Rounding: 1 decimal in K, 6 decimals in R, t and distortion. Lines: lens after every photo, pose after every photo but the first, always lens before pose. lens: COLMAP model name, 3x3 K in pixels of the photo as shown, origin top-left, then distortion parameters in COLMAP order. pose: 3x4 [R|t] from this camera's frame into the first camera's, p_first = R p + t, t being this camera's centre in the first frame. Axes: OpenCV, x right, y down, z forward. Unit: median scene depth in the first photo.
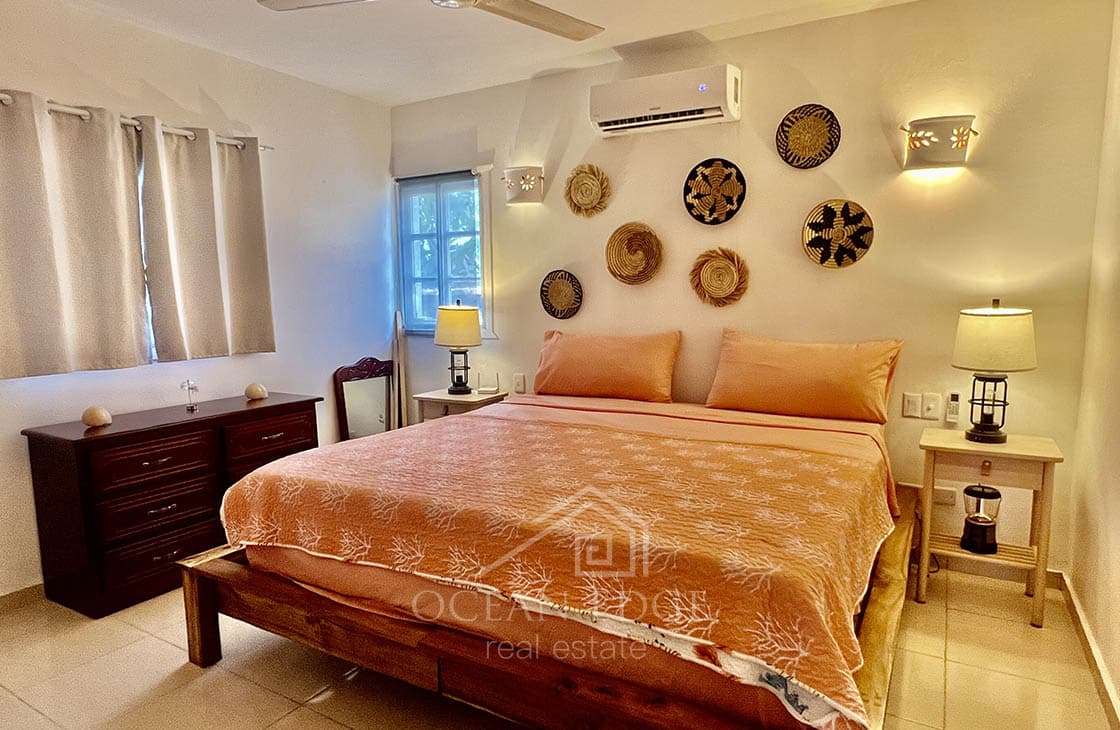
lens RADIAL K [[670.4, 0, 556.0], [0, 670.4, 374.5], [0, 0, 1]] dist [-0.002158, -0.001656]
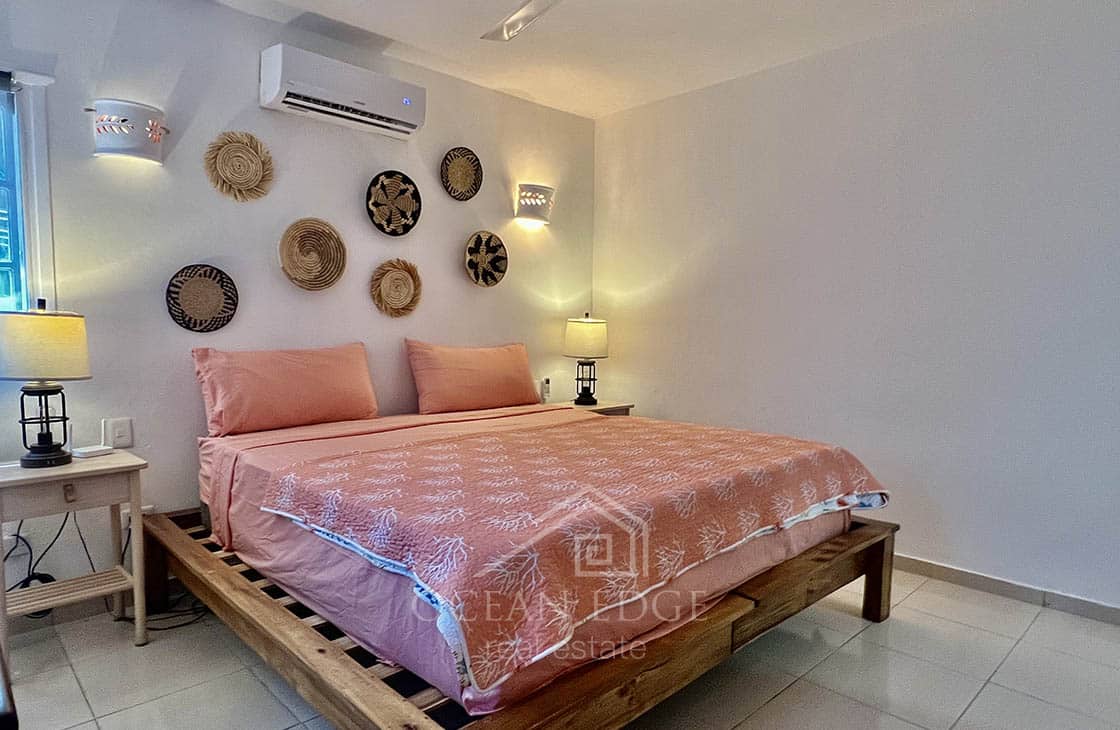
lens RADIAL K [[670.4, 0, 556.0], [0, 670.4, 374.5], [0, 0, 1]] dist [-0.002158, -0.001656]
pose [[0.267589, -0.059577, 0.961689, -0.684982], [0.110803, 0.993368, 0.030709, -0.020008], [-0.957141, 0.098341, 0.272416, 0.513763]]
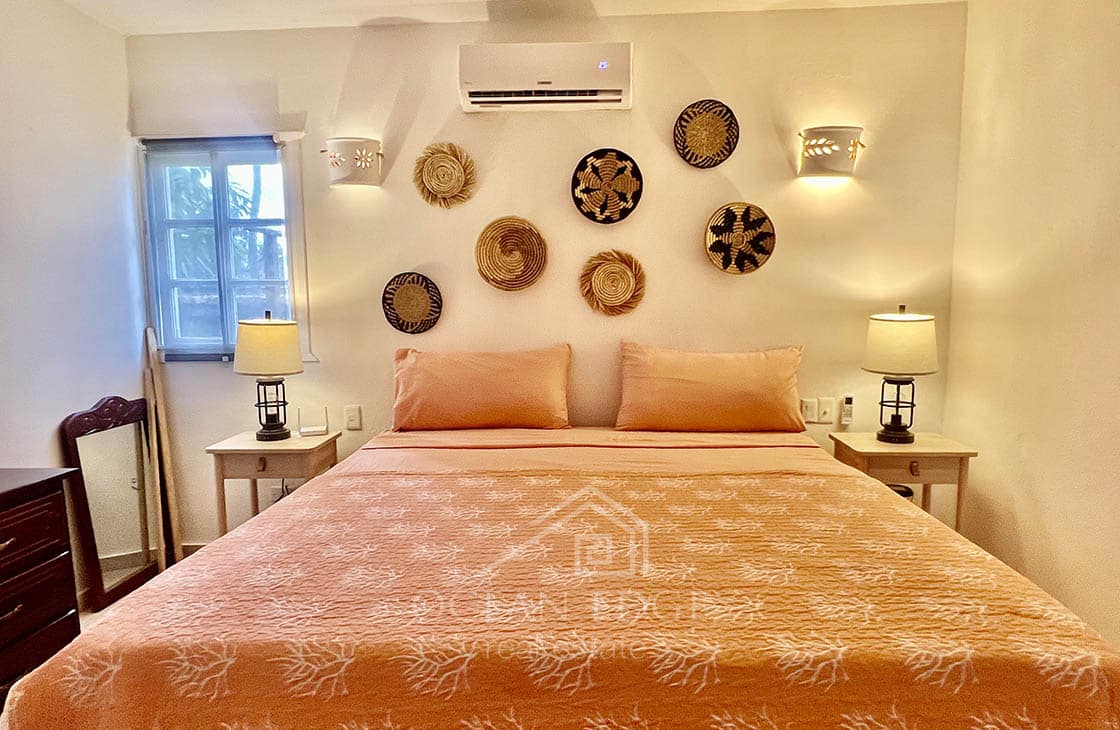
lens RADIAL K [[670.4, 0, 556.0], [0, 670.4, 374.5], [0, 0, 1]] dist [-0.002158, -0.001656]
pose [[0.890211, -0.054789, 0.452242, -0.237582], [0.058893, 0.998252, 0.005010, -0.032731], [-0.451726, 0.022174, 0.891881, 0.244709]]
